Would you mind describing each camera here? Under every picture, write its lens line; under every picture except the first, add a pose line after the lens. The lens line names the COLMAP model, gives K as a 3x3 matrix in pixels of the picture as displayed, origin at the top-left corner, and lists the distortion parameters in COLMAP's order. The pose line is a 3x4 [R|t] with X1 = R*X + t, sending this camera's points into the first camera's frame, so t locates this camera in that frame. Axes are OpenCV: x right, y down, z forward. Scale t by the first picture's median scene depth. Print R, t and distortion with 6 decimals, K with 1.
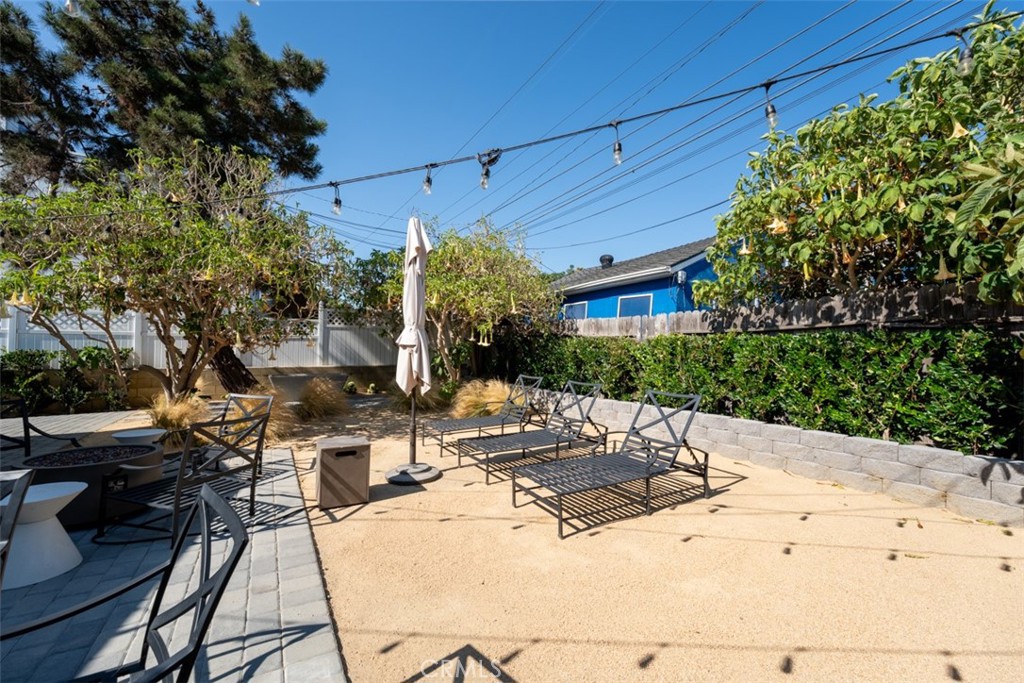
lens RADIAL K [[411.4, 0, 510.3], [0, 411.4, 342.4], [0, 0, 1]] dist [0.000988, 0.000139]
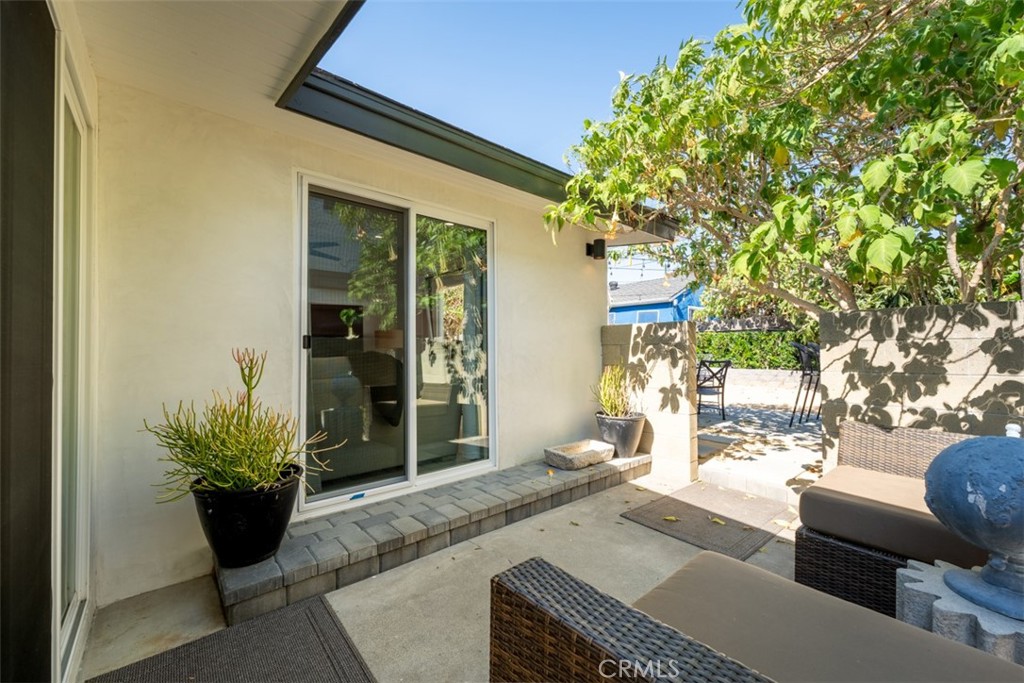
lens RADIAL K [[411.4, 0, 513.1], [0, 411.4, 342.8], [0, 0, 1]] dist [0.000988, 0.000139]
pose [[0.982948, -0.001132, 0.183883, -1.173085], [0.000633, 0.999996, 0.002777, 0.038320], [-0.183885, -0.002613, 0.982944, -1.291142]]
